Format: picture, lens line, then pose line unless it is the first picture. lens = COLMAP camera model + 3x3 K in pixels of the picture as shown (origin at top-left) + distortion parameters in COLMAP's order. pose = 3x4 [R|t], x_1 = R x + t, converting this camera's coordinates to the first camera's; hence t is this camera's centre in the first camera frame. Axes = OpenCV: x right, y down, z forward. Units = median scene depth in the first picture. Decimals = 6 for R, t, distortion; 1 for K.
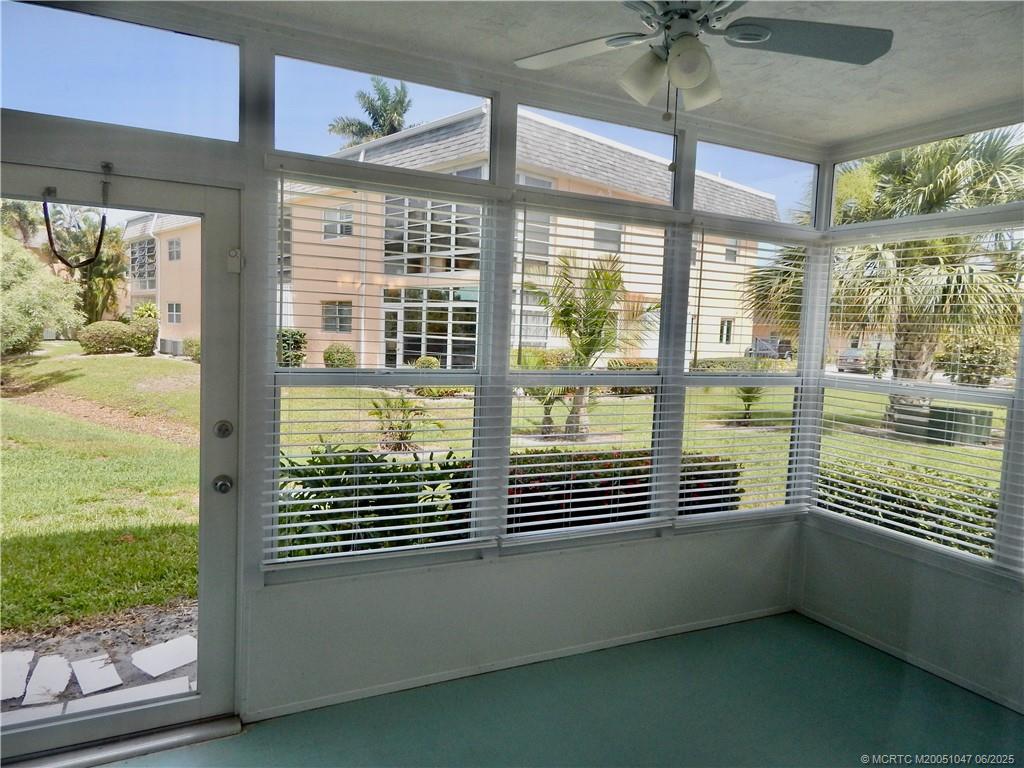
lens RADIAL K [[692.3, 0, 517.0], [0, 692.3, 383.2], [0, 0, 1]] dist [0.005750, -0.019055]
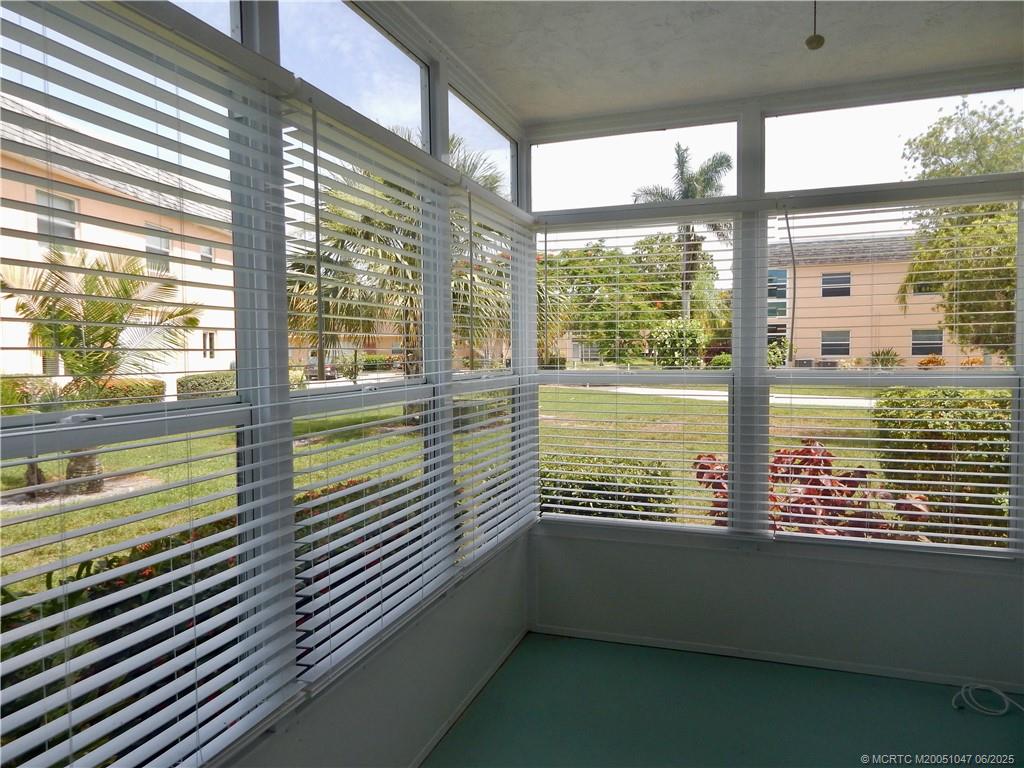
lens RADIAL K [[692.3, 0, 517.0], [0, 692.3, 383.2], [0, 0, 1]] dist [0.005750, -0.019055]
pose [[0.720436, -0.081578, 0.688707, -0.213702], [0.094083, 0.995374, 0.019485, -0.016761], [-0.687111, 0.050758, 0.724778, 0.335772]]
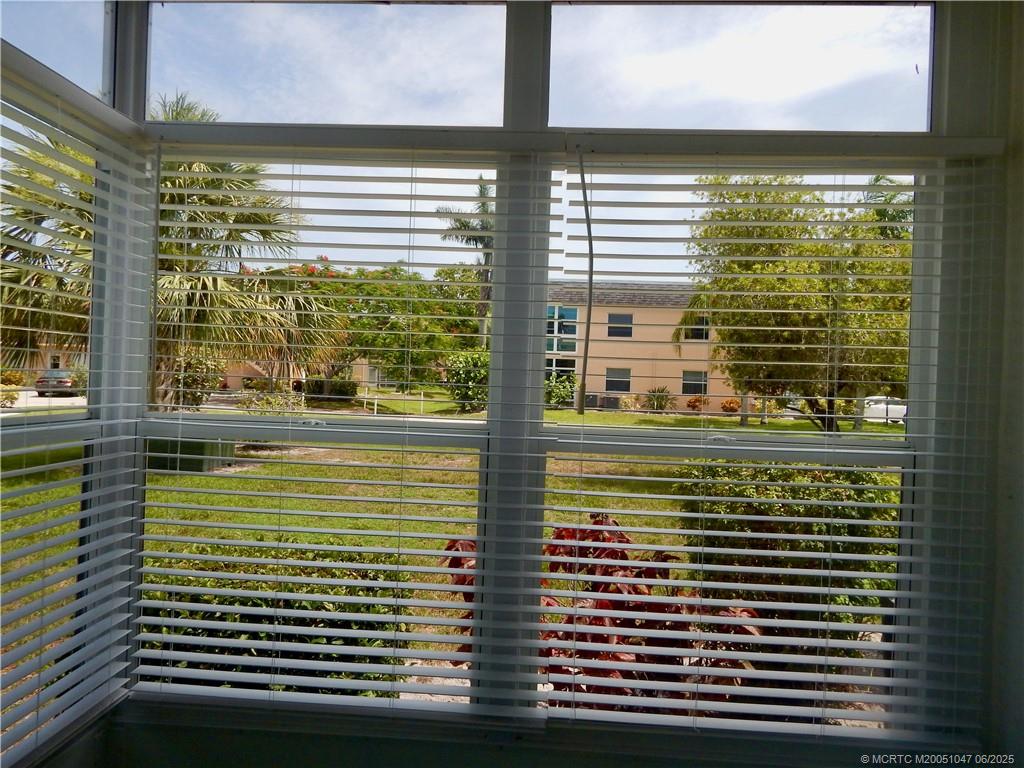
lens RADIAL K [[692.3, 0, 517.0], [0, 692.3, 383.2], [0, 0, 1]] dist [0.005750, -0.019055]
pose [[0.496096, -0.028151, 0.867811, 0.138184], [0.053014, 0.998592, 0.002087, -0.020696], [-0.866648, 0.044971, 0.496889, 0.500007]]
